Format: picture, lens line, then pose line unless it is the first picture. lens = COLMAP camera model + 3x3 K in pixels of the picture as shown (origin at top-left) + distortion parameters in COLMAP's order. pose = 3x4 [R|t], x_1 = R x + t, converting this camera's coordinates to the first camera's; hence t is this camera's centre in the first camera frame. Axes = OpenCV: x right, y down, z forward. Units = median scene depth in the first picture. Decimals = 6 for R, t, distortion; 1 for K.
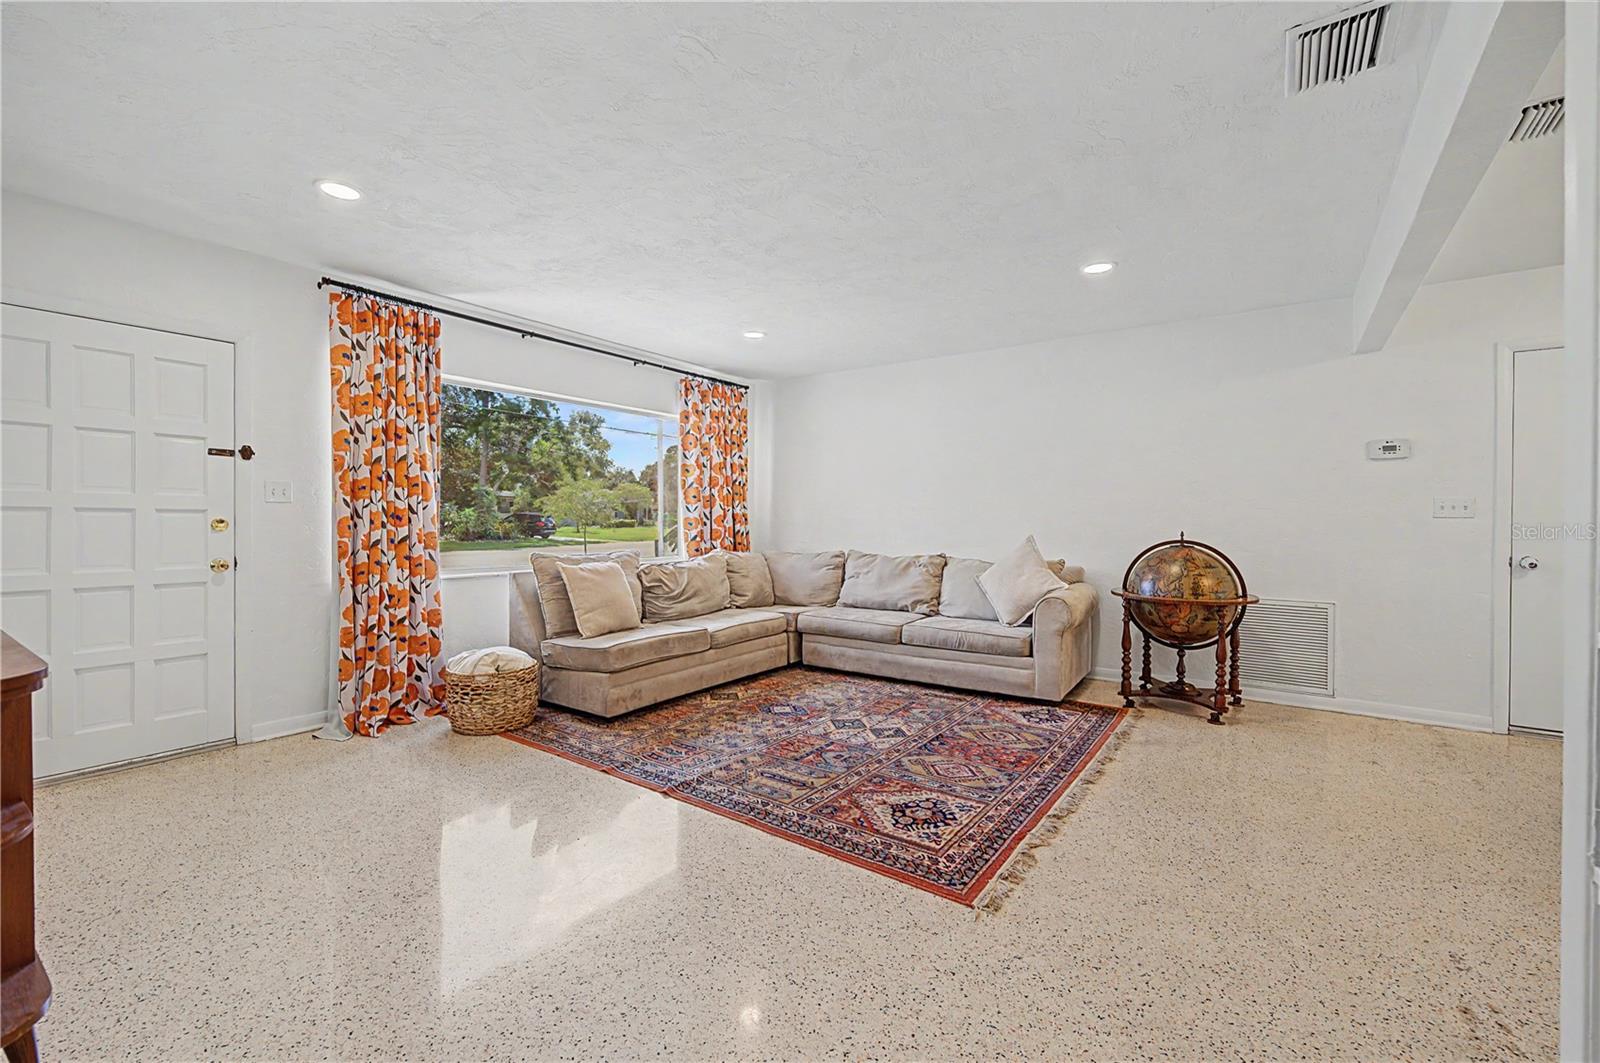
lens RADIAL K [[665.5, 0, 800.0], [0, 665.5, 531.5], [0, 0, 1]] dist [-0.000817, -0.000075]
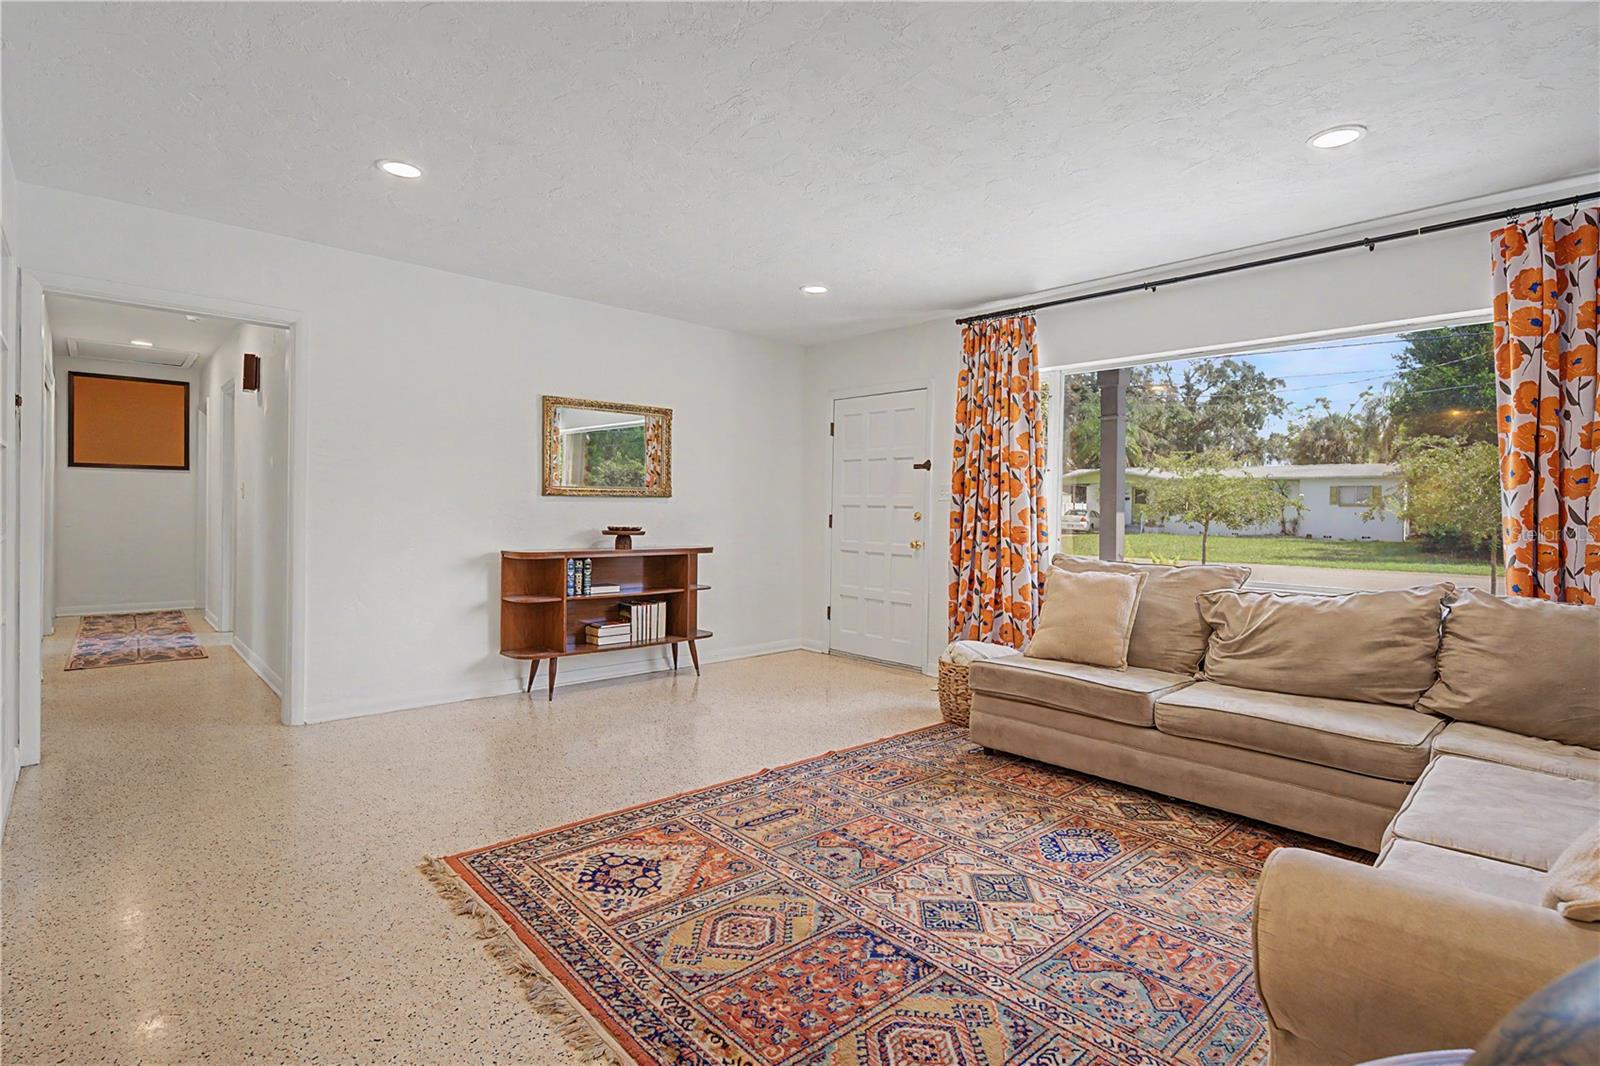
lens RADIAL K [[775.4, 0, 795.8], [0, 775.4, 513.5], [0, 0, 1]] dist [0.001435, -0.000484]
pose [[-0.203639, -0.002649, -0.979043, 0.796579], [-0.033895, 0.999416, 0.004346, -0.015057], [0.978459, 0.034070, -0.203610, 1.041266]]
